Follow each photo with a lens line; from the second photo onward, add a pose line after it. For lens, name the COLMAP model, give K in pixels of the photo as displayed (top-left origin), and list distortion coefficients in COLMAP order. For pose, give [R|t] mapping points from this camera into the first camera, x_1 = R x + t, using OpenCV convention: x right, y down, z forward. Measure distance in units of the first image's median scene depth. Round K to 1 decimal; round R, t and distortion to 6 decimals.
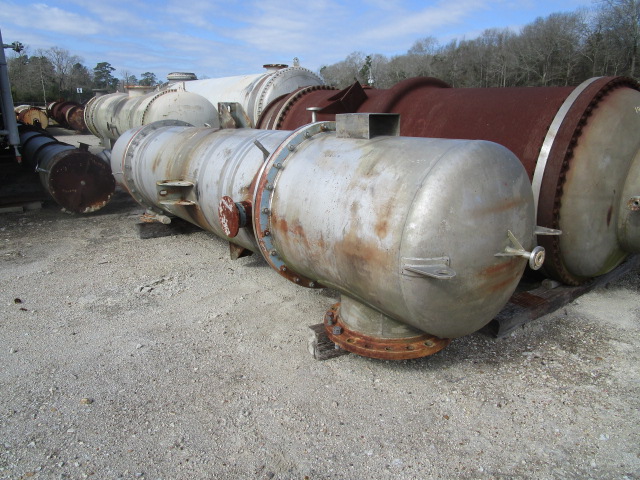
lens RADIAL K [[461.2, 0, 320.0], [0, 461.2, 240.0], [0, 0, 1]] dist [-0.016892, 0.002972]
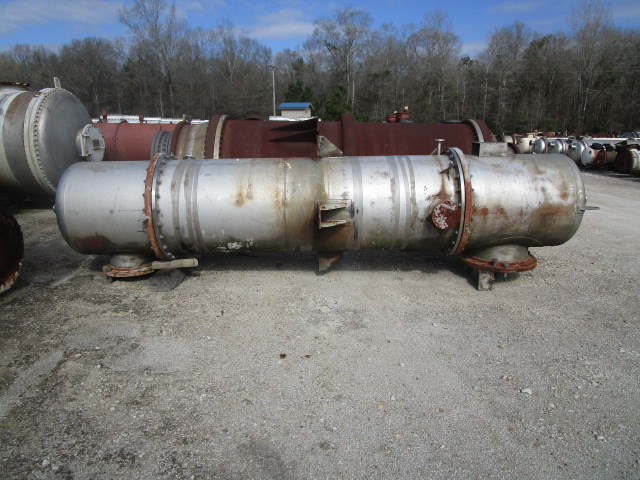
lens RADIAL K [[461.2, 0, 320.0], [0, 461.2, 240.0], [0, 0, 1]] dist [-0.016892, 0.002972]
pose [[0.576067, -0.198427, 0.792953, -1.467638], [0.228789, 0.970455, 0.076634, -0.162711], [-0.784731, 0.137272, 0.604445, 0.407868]]
